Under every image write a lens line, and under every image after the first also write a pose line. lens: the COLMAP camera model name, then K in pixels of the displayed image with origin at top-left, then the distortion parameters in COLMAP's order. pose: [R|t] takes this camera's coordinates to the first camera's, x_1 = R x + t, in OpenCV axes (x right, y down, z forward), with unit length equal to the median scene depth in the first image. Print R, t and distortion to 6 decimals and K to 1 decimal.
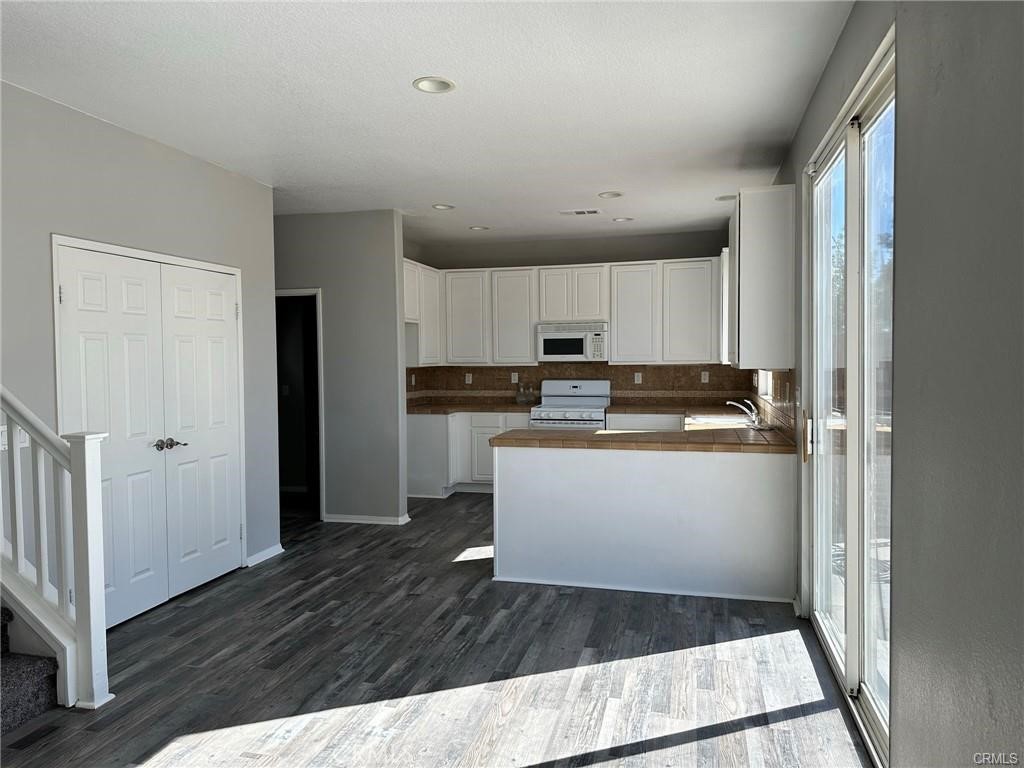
lens RADIAL K [[720.2, 0, 512.0], [0, 720.2, 384.0], [0, 0, 1]] dist [0.067275, -0.085901]
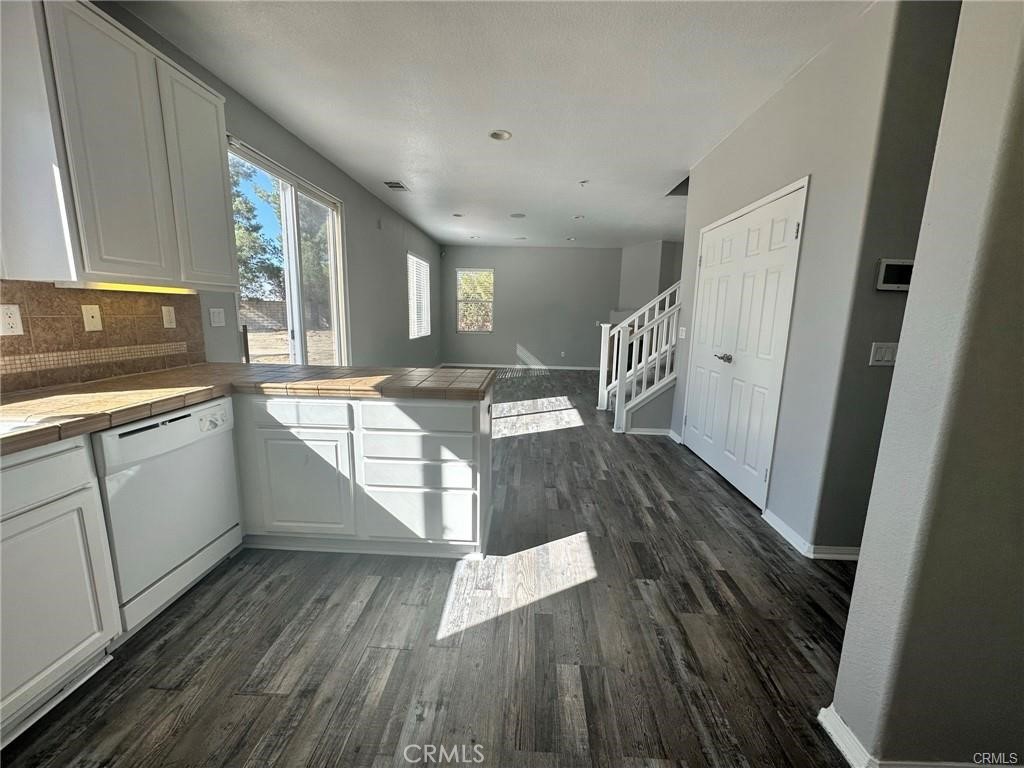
lens RADIAL K [[412.3, 0, 512.0], [0, 412.3, 384.0], [0, 0, 1]] dist [-0.001196, 0.000732]
pose [[-0.980096, 0.025525, -0.196876, 0.051557], [-0.016605, 0.977684, 0.209422, -0.019213], [0.197828, 0.208523, -0.957801, 1.406542]]
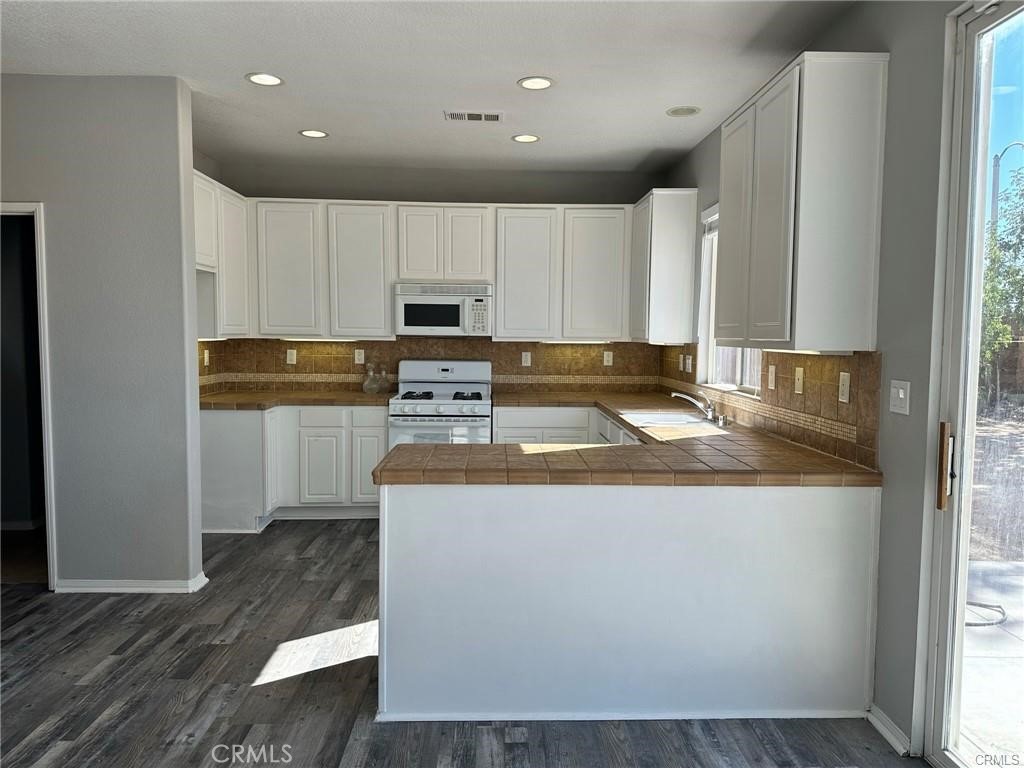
lens RADIAL K [[720.2, 0, 512.0], [0, 720.2, 384.0], [0, 0, 1]] dist [0.067275, -0.085901]
pose [[0.962211, -0.001270, 0.272302, -0.073360], [-0.007624, 0.999471, 0.031602, -0.008382], [-0.272198, -0.032484, 0.961693, 0.399631]]
